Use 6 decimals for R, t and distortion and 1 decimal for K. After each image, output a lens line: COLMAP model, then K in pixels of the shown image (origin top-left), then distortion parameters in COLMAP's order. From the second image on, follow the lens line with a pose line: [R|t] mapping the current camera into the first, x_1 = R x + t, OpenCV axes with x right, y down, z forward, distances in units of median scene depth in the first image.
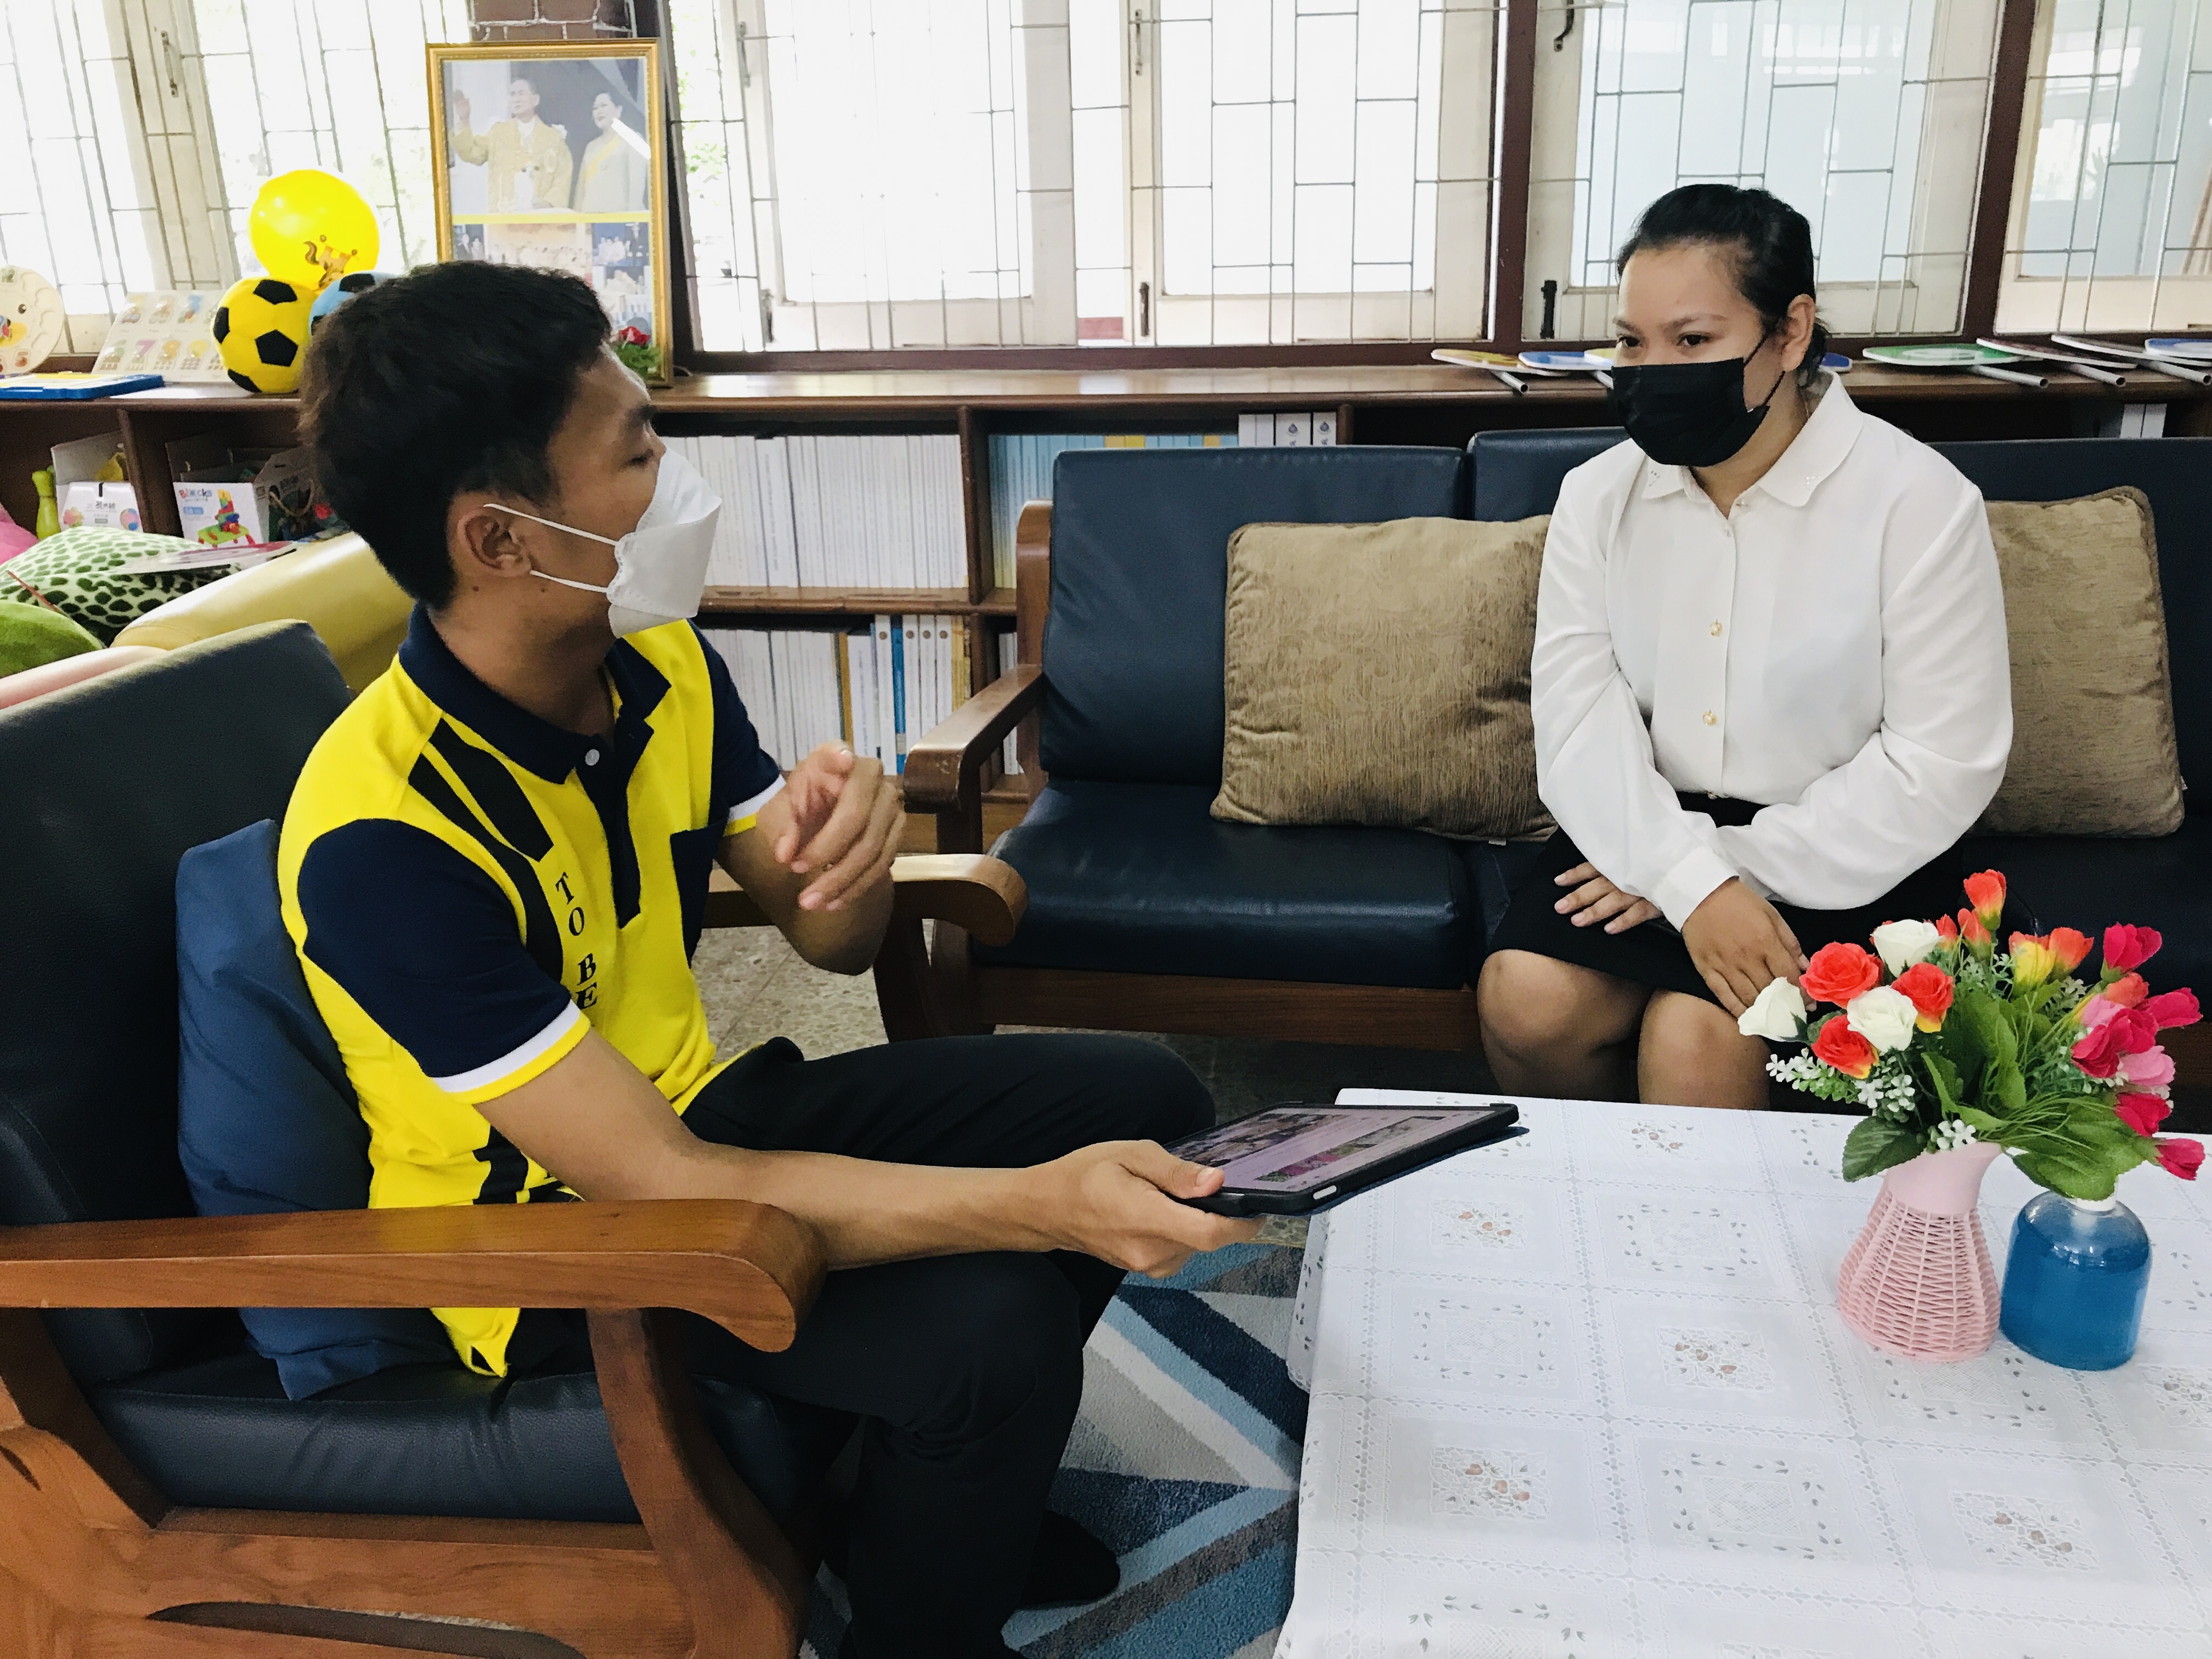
lens RADIAL K [[1837.5, 0, 1094.0], [0, 1837.5, 816.6], [0, 0, 1]] dist [0.018274, -0.000774]
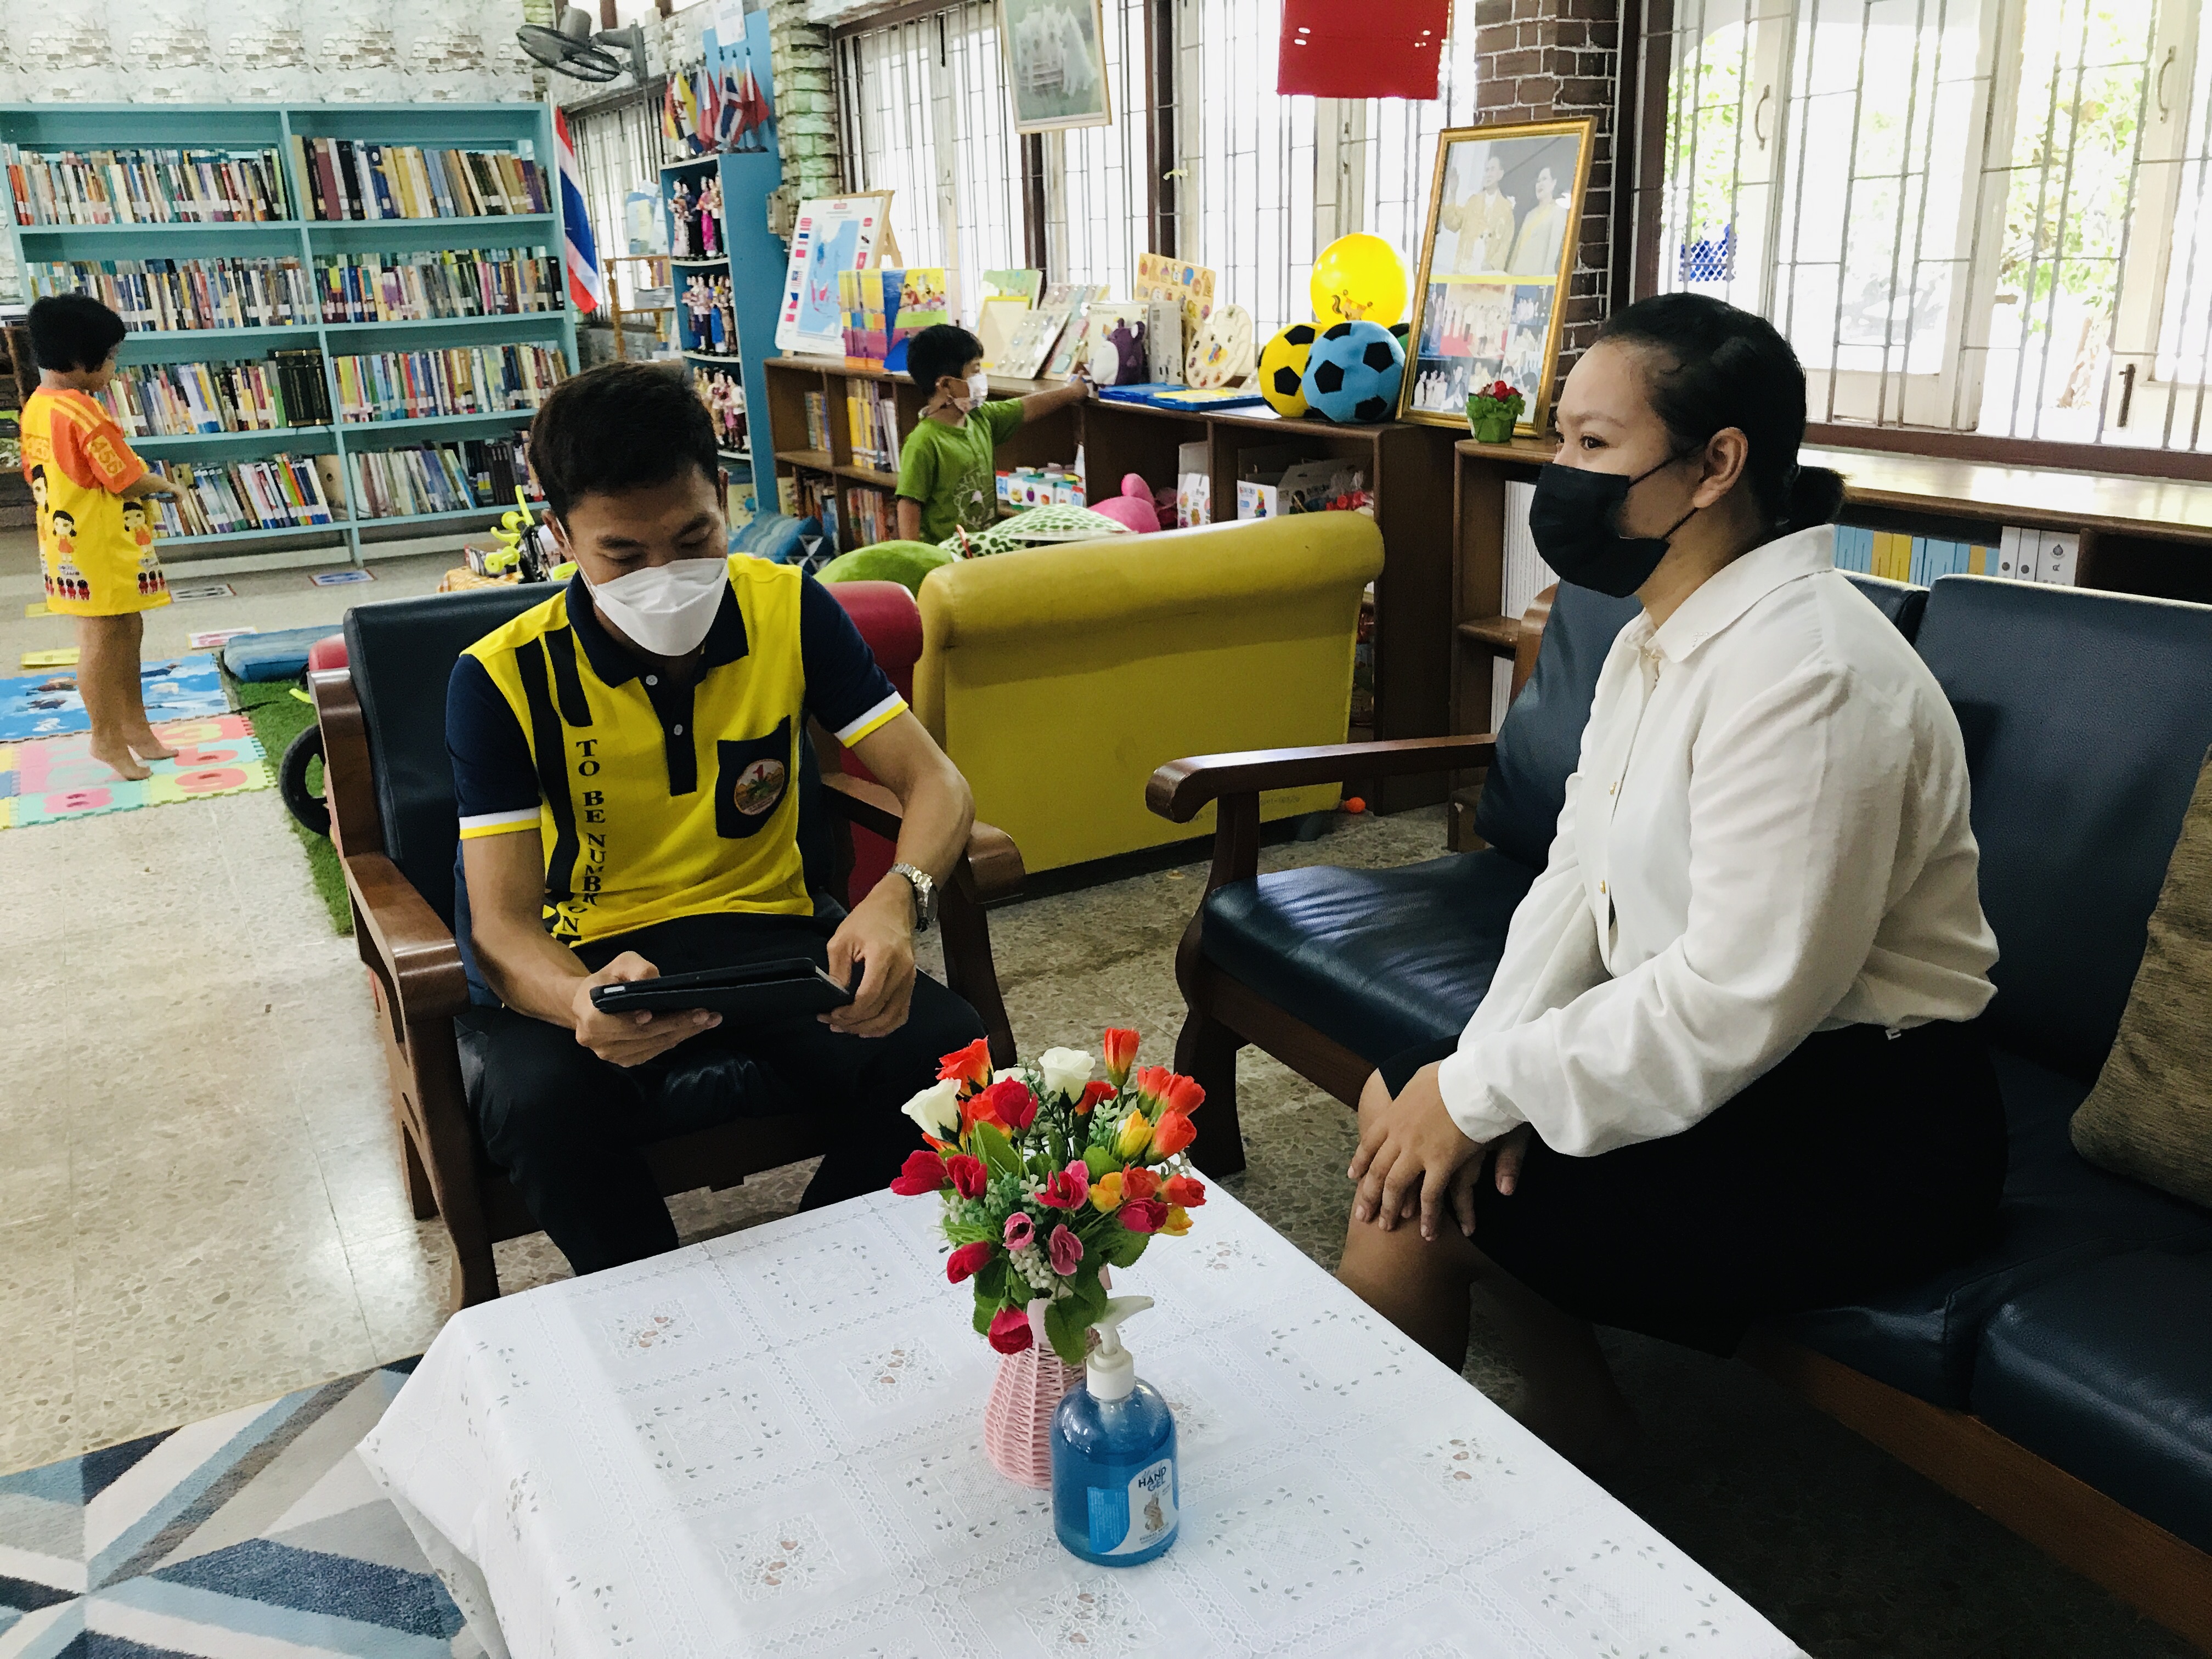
lens RADIAL K [[1837.5, 0, 1125.9], [0, 1837.5, 834.3], [0, 0, 1]] dist [0.018274, -0.000774]
pose [[0.634042, 0.244818, -0.733522, 0.555496], [-0.242831, 0.963615, 0.111715, -0.085303], [0.734183, 0.107290, 0.670421, 0.148584]]
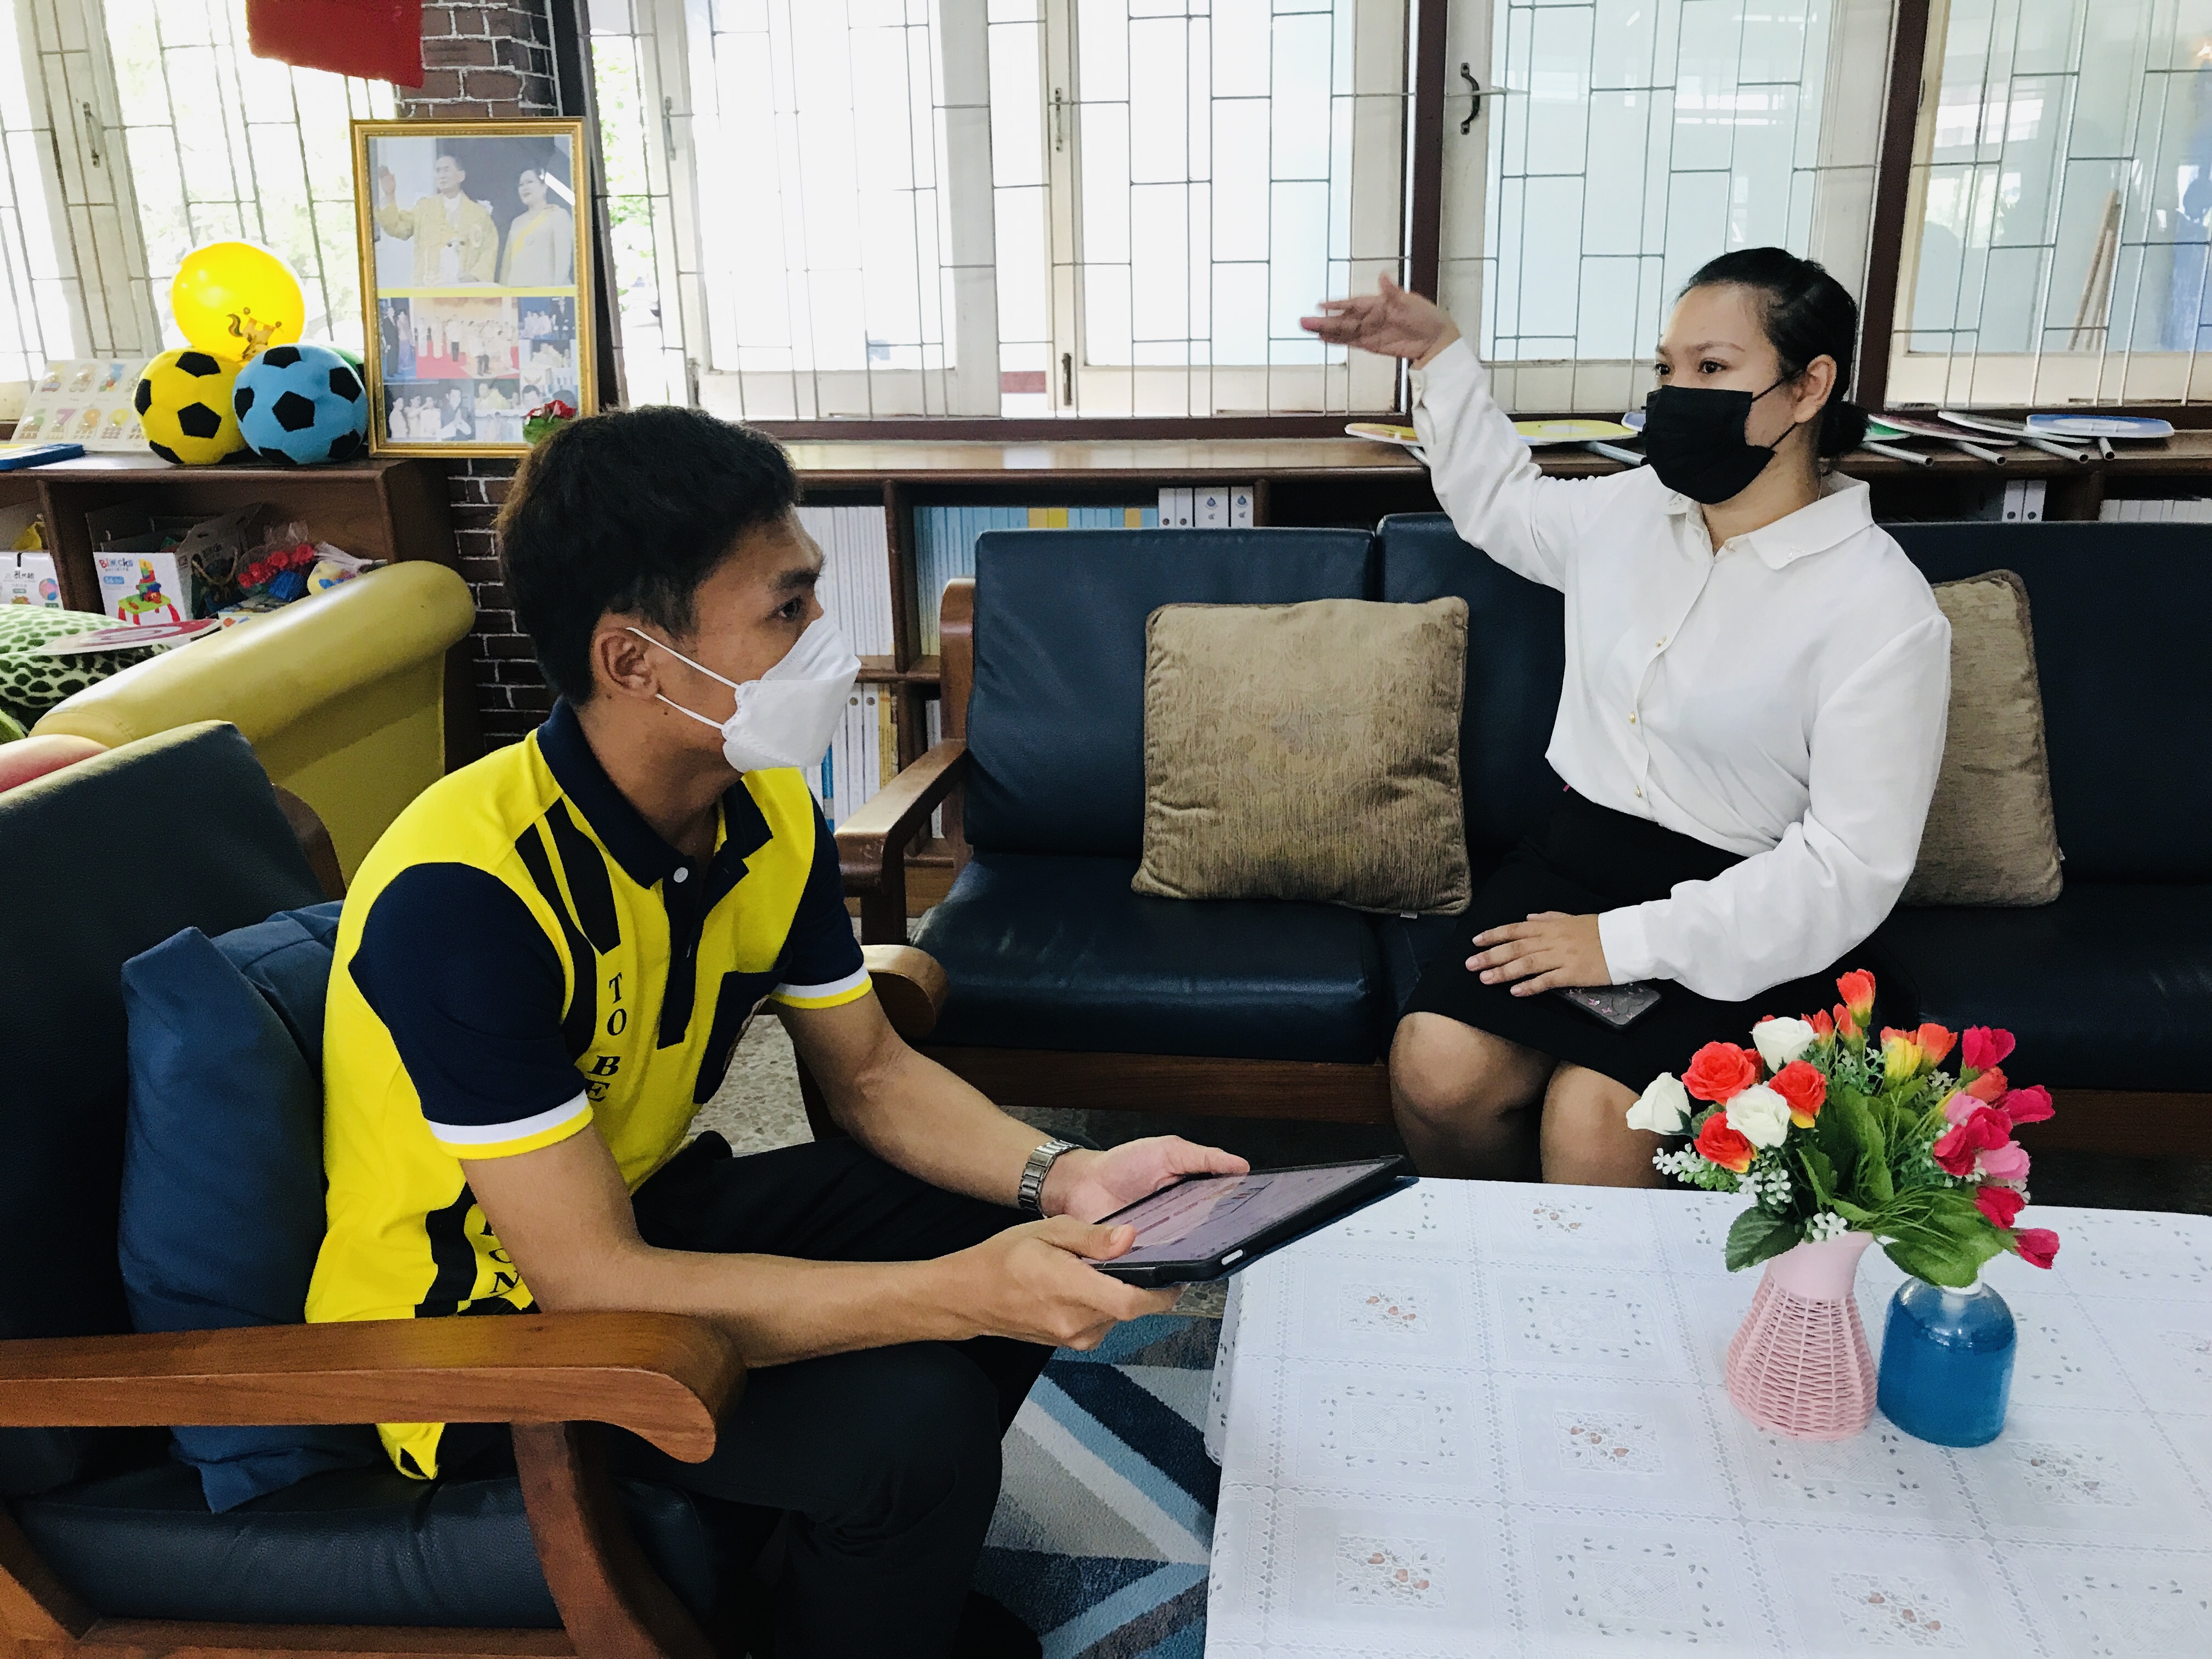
lens RADIAL K [[1837.5, 0, 1094.3], [0, 1837.5, 814.6], [0, 0, 1]] dist [0.018274, -0.000774]
pose [[0.999336, -0.007114, 0.035746, 0.005911], [0.007806, 0.999784, -0.019258, -0.019853], [-0.035601, 0.019524, 0.999175, -0.016801]]
